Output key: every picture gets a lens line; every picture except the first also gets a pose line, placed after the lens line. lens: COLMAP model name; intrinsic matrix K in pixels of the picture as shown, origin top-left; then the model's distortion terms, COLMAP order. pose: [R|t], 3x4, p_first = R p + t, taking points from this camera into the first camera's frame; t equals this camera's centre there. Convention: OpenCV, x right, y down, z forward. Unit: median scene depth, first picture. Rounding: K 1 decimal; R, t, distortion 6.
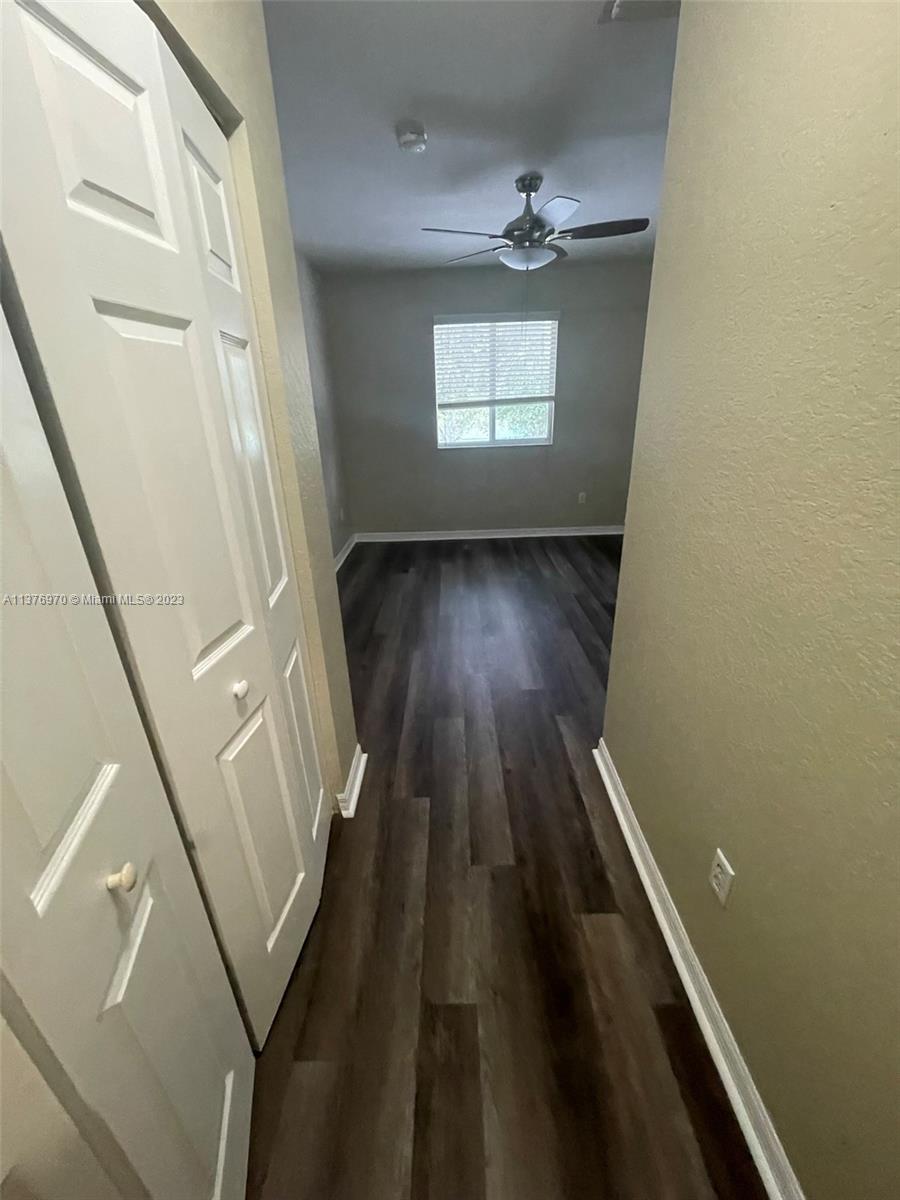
lens RADIAL K [[481.4, 0, 442.3], [0, 481.4, 596.2], [0, 0, 1]] dist [-0.009454, -0.000050]
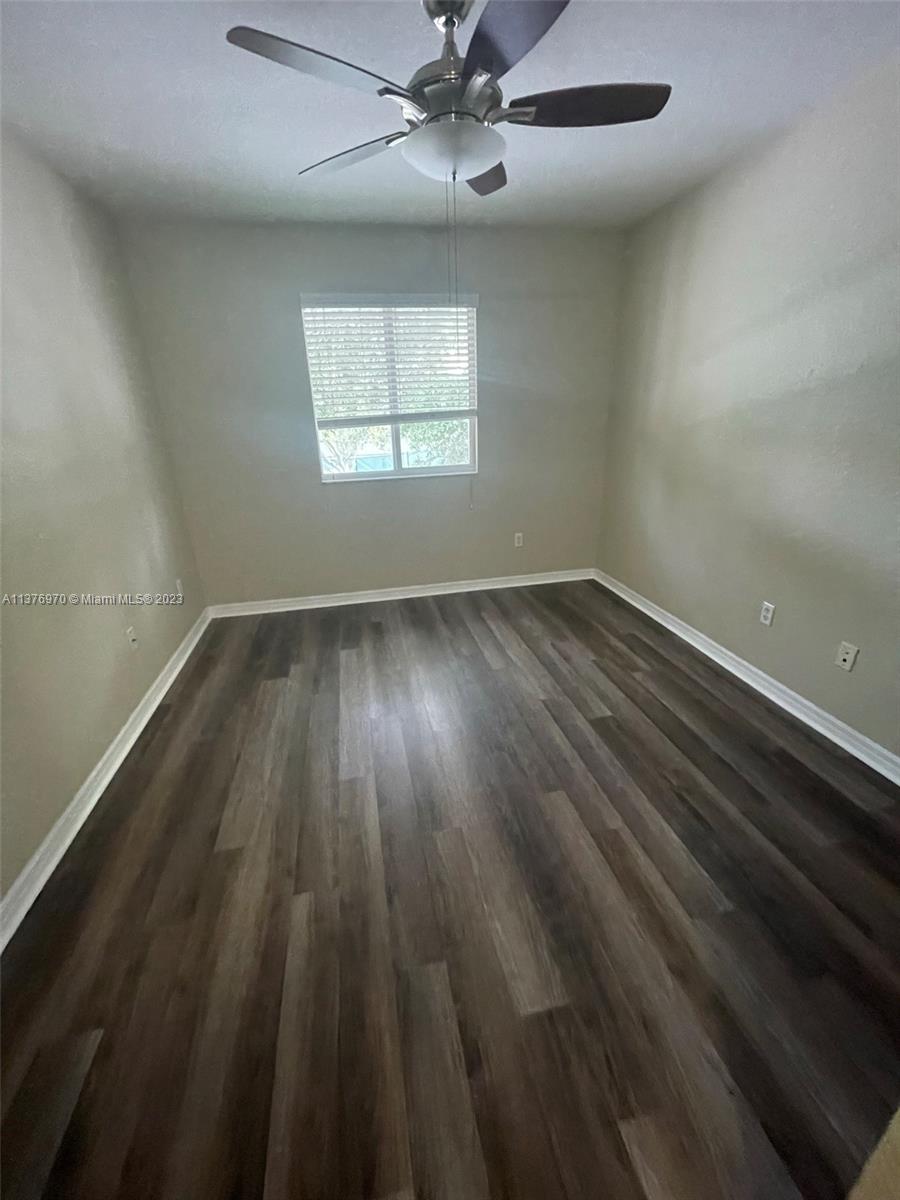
lens RADIAL K [[481.4, 0, 451.5], [0, 481.4, 596.5], [0, 0, 1]] dist [-0.009454, -0.000050]
pose [[0.974499, -0.077084, 0.210735, 0.015195], [0.082177, 0.996497, -0.015505, -0.124785], [-0.208802, 0.032427, 0.977420, 0.301958]]
